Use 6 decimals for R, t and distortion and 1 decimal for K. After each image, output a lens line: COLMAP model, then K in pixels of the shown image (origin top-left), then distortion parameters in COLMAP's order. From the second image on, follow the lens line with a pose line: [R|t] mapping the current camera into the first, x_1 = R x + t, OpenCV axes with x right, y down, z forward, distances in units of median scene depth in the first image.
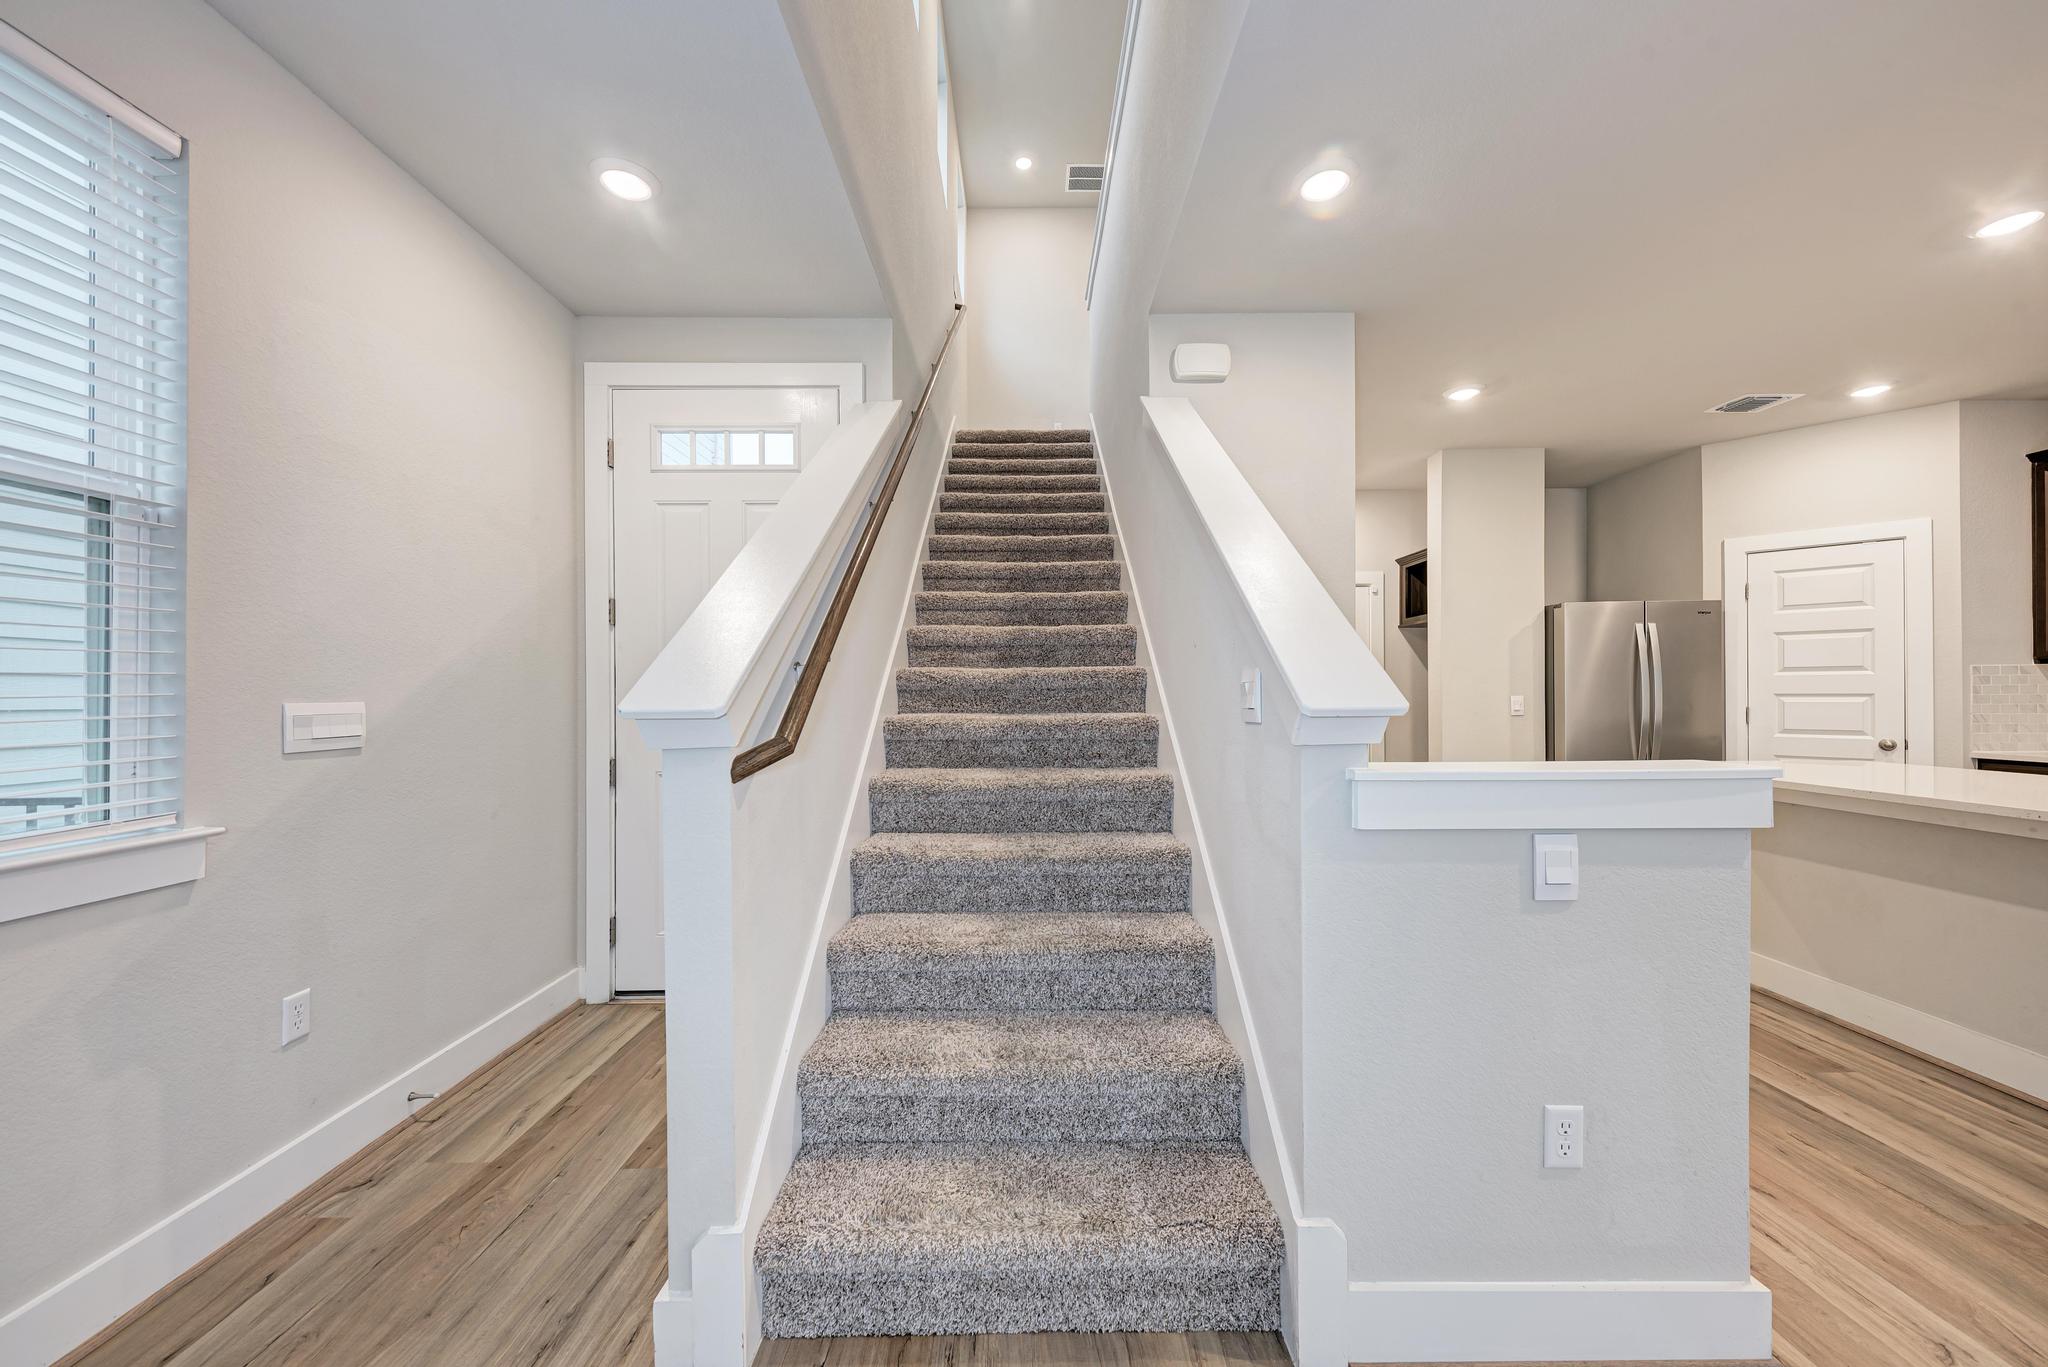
lens RADIAL K [[730.6, 0, 1025.0], [0, 730.6, 693.6], [0, 0, 1]] dist [0.023192, -0.009555]
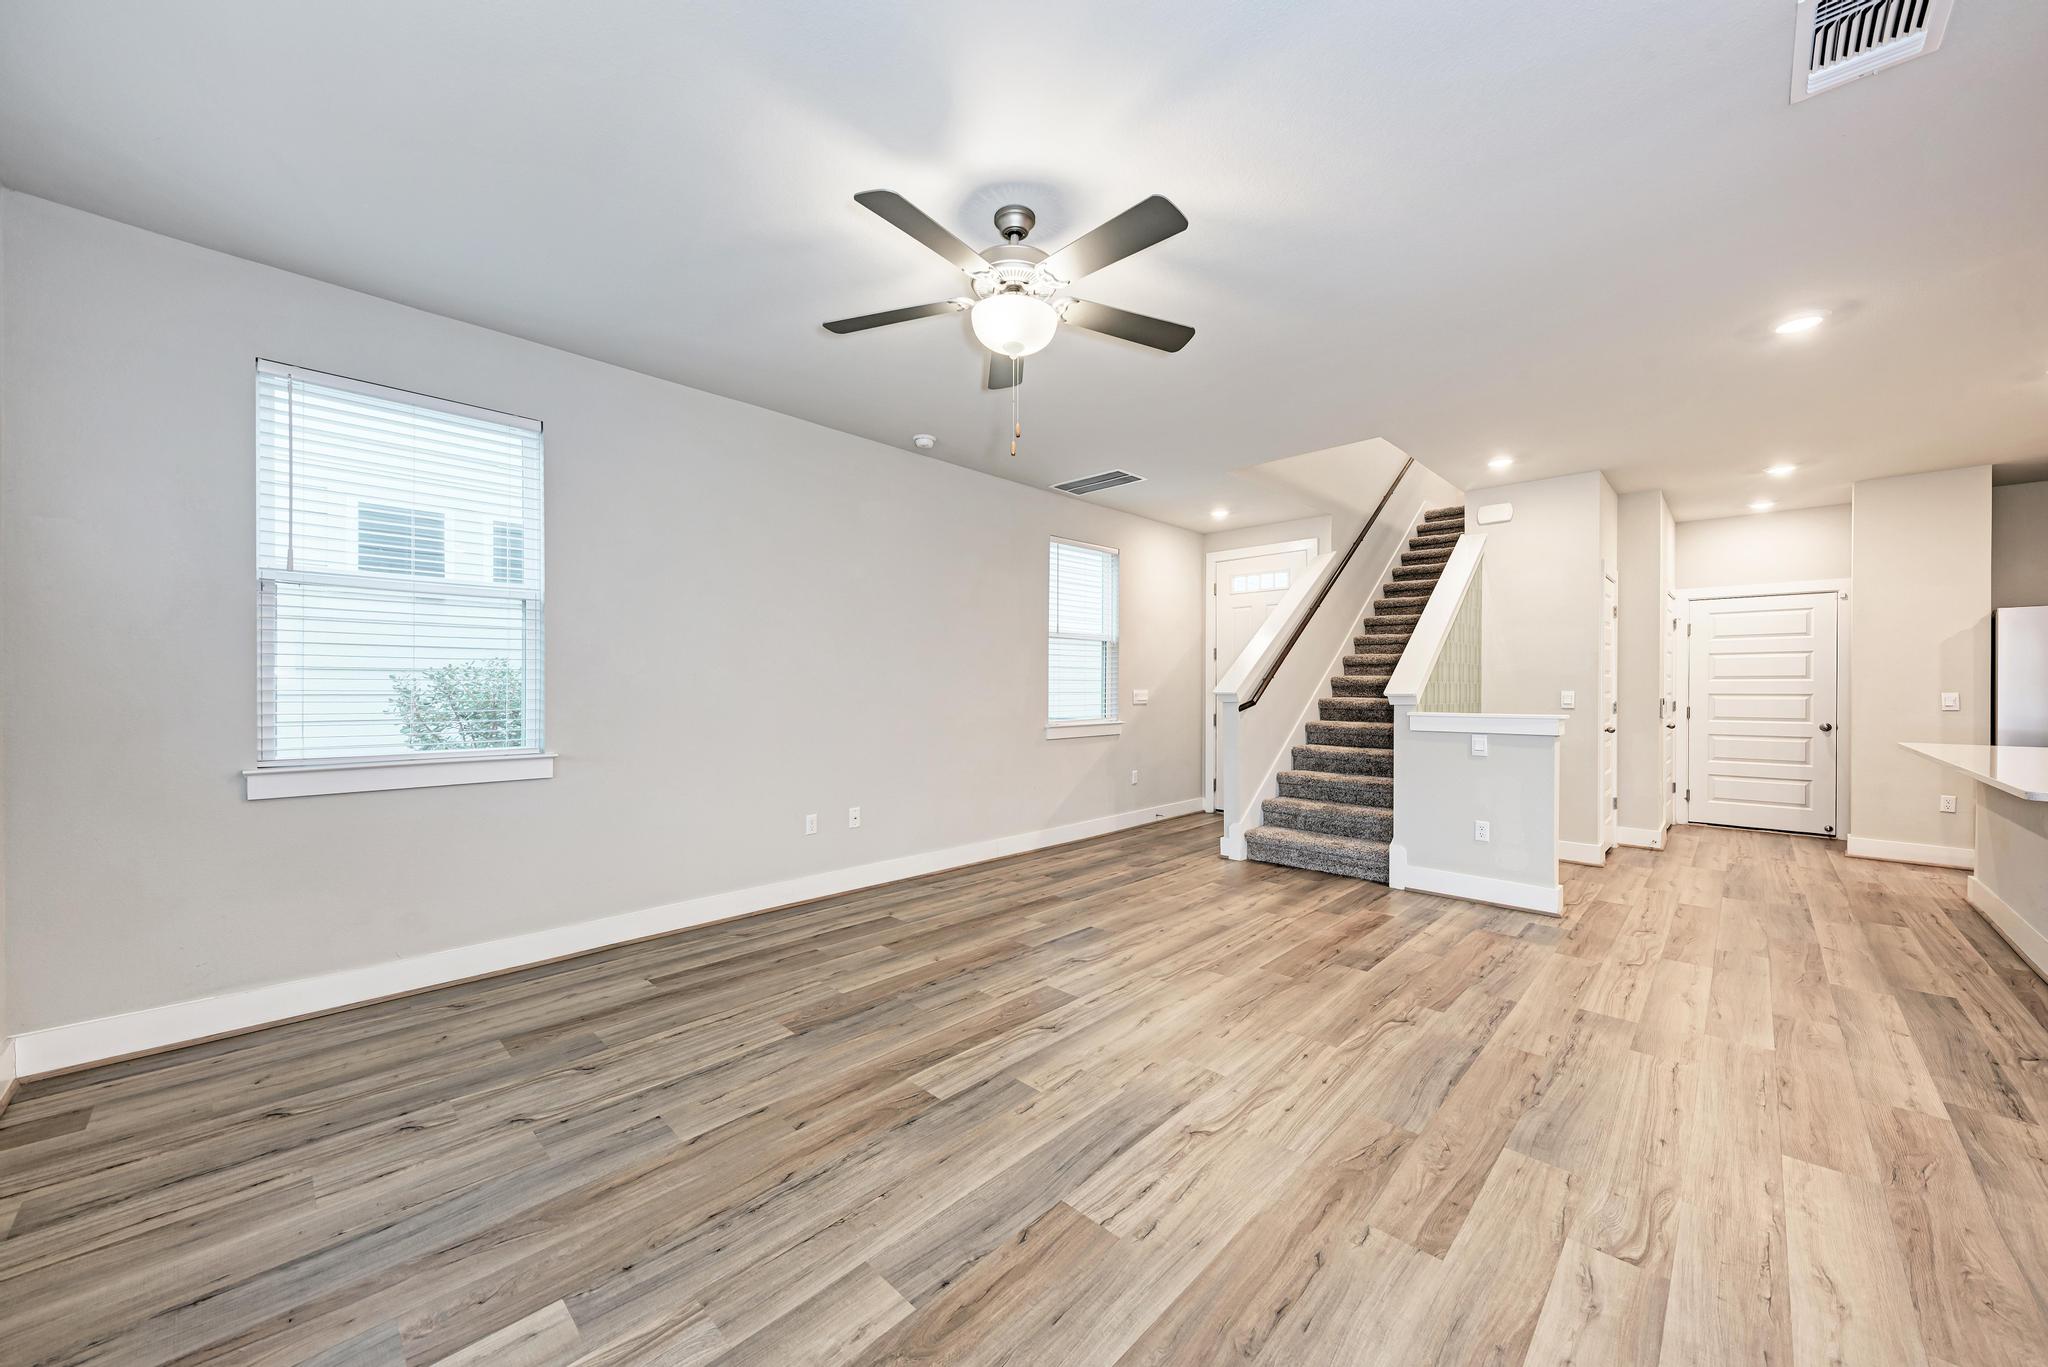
lens RADIAL K [[730.6, 0, 1025.0], [0, 730.6, 693.6], [0, 0, 1]] dist [0.023192, -0.009555]
pose [[0.713738, 0.011643, -0.700316, 0.686234], [-0.002277, 0.999895, 0.014303, -0.012047], [0.700409, -0.008614, 0.713690, -1.169076]]
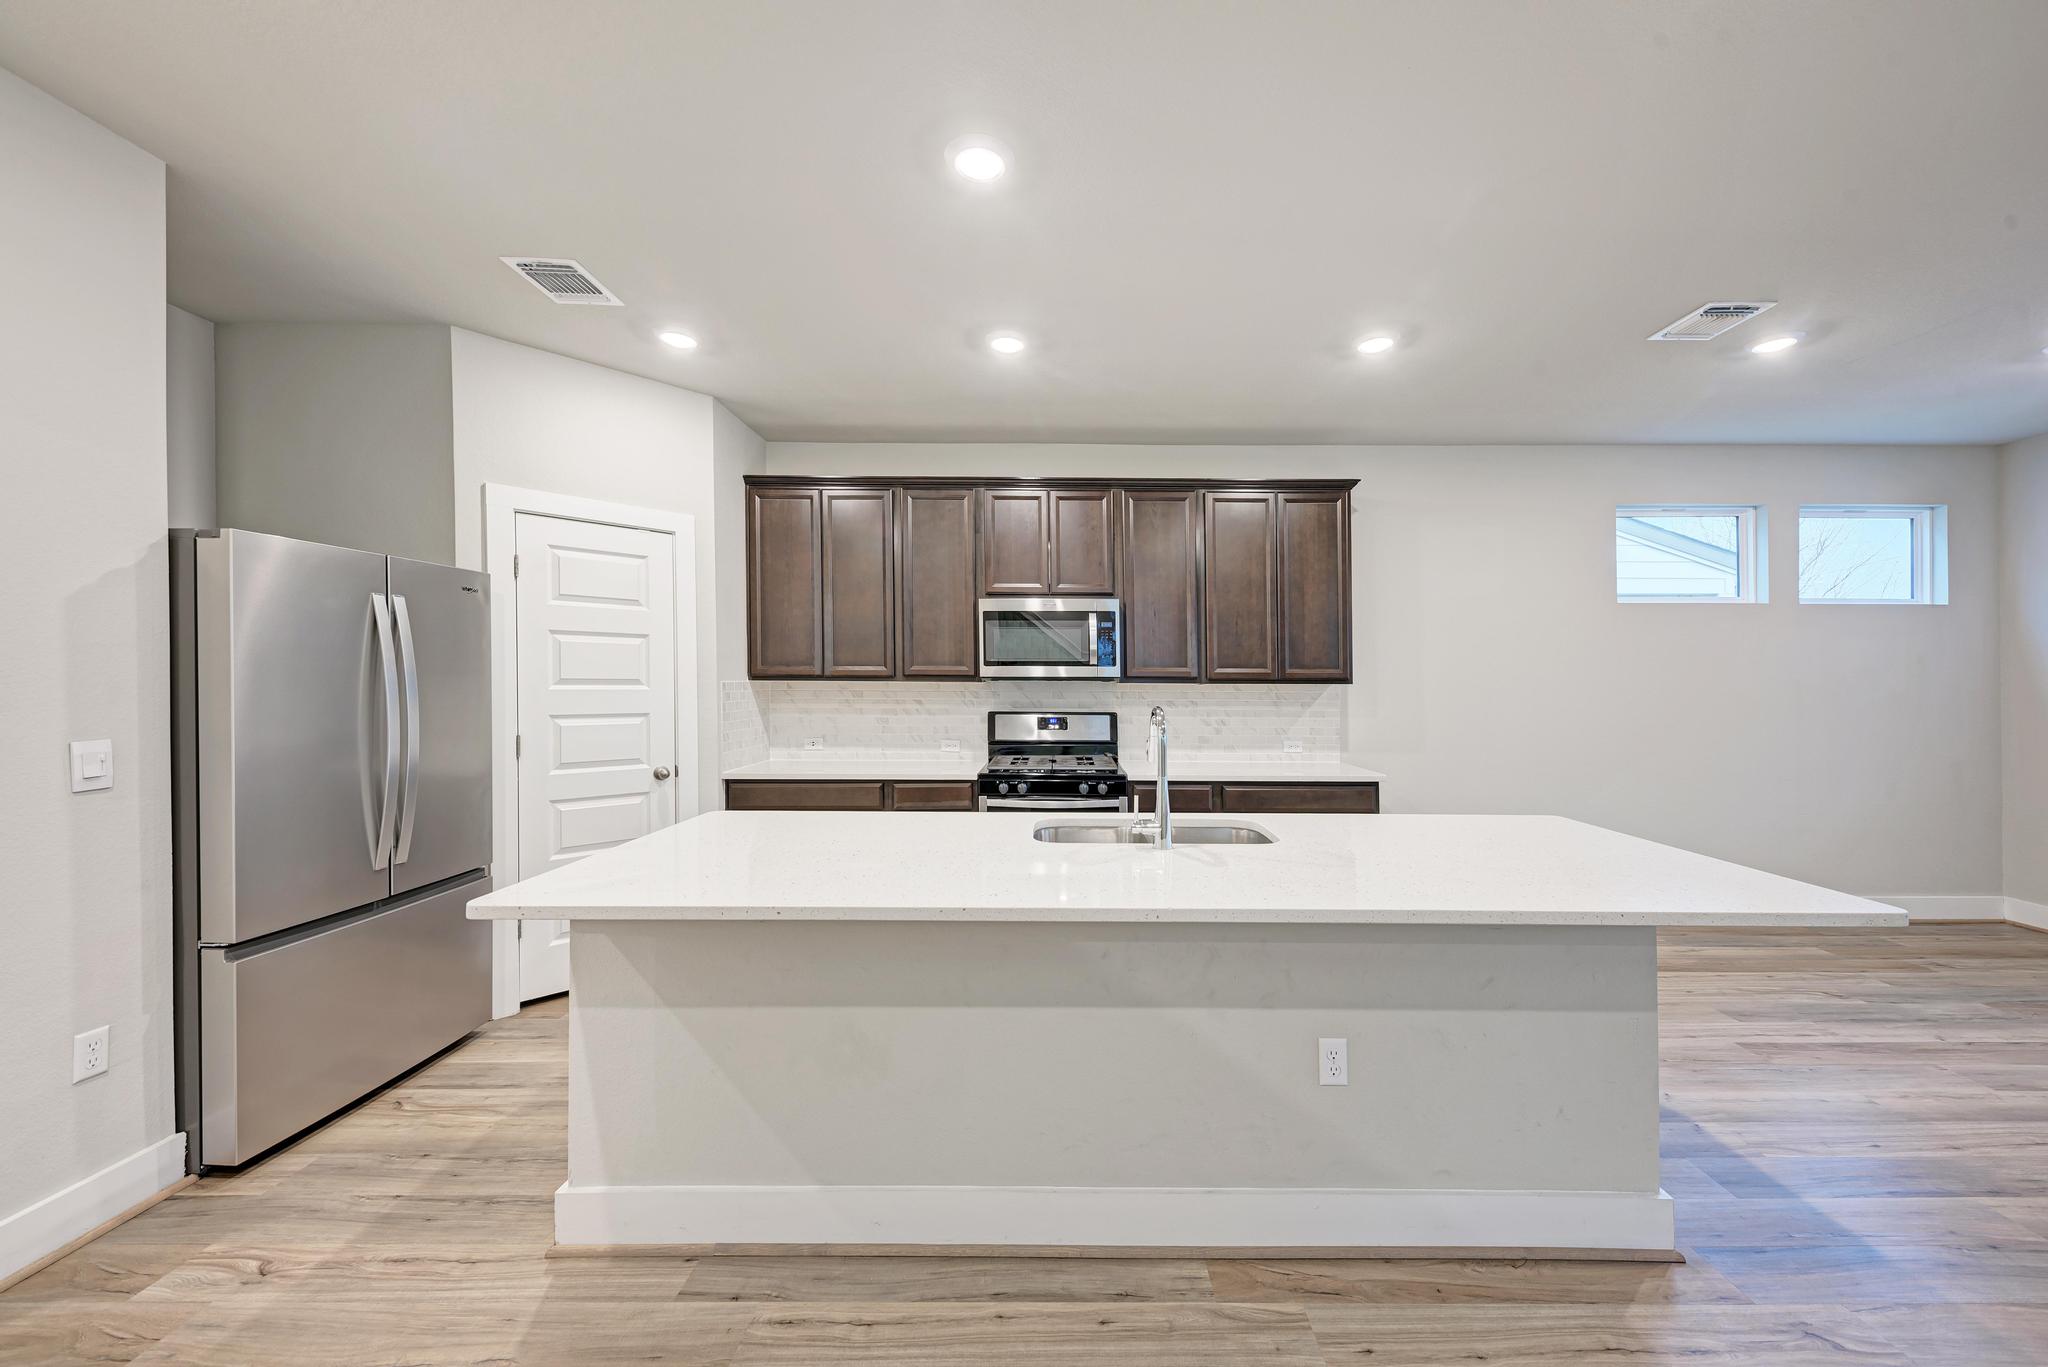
lens RADIAL K [[756.5, 0, 1037.3], [0, 756.5, 691.4], [0, 0, 1]] dist [0.014563, -0.000012]
pose [[-0.004343, -0.012852, 0.999908, 0.380047], [-0.022178, 0.999673, 0.012753, -0.060042], [-0.999745, -0.022120, -0.004626, 0.749351]]
